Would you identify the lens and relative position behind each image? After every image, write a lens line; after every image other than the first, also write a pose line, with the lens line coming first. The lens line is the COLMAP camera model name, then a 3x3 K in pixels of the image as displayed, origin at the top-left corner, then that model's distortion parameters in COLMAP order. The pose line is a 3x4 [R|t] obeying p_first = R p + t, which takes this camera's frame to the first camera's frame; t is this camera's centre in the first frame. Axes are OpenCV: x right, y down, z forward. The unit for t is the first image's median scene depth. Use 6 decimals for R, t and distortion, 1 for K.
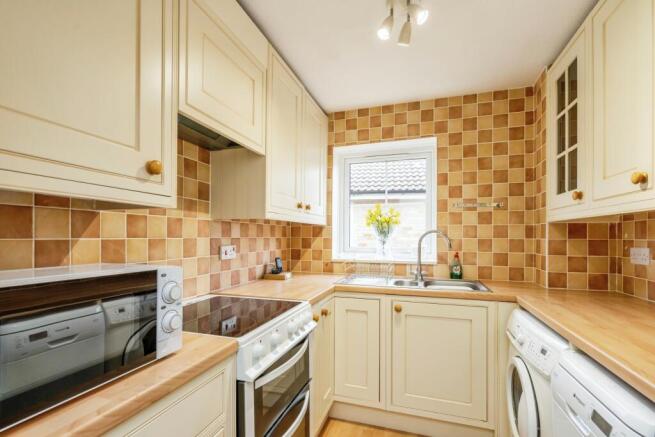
lens RADIAL K [[302.7, 0, 323.0], [0, 302.7, 241.4], [0, 0, 1]] dist [-0.002308, 0.003188]
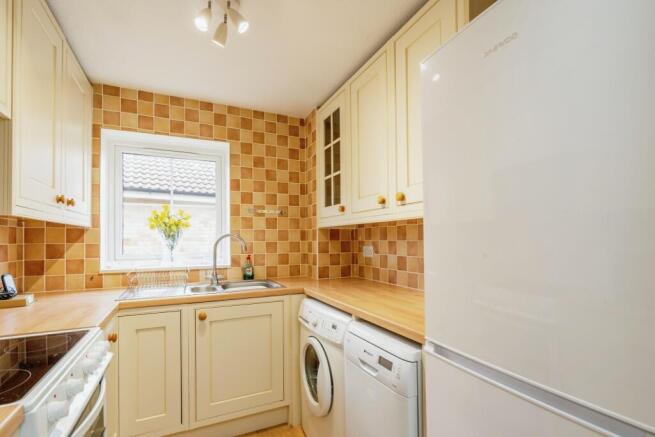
lens RADIAL K [[302.7, 0, 323.6], [0, 302.7, 243.1], [0, 0, 1]] dist [-0.002308, 0.003188]
pose [[0.725176, -0.017509, 0.688341, -0.115281], [0.023183, 0.999731, 0.001007, 0.000261], [-0.688173, 0.015227, 0.725386, 0.045131]]
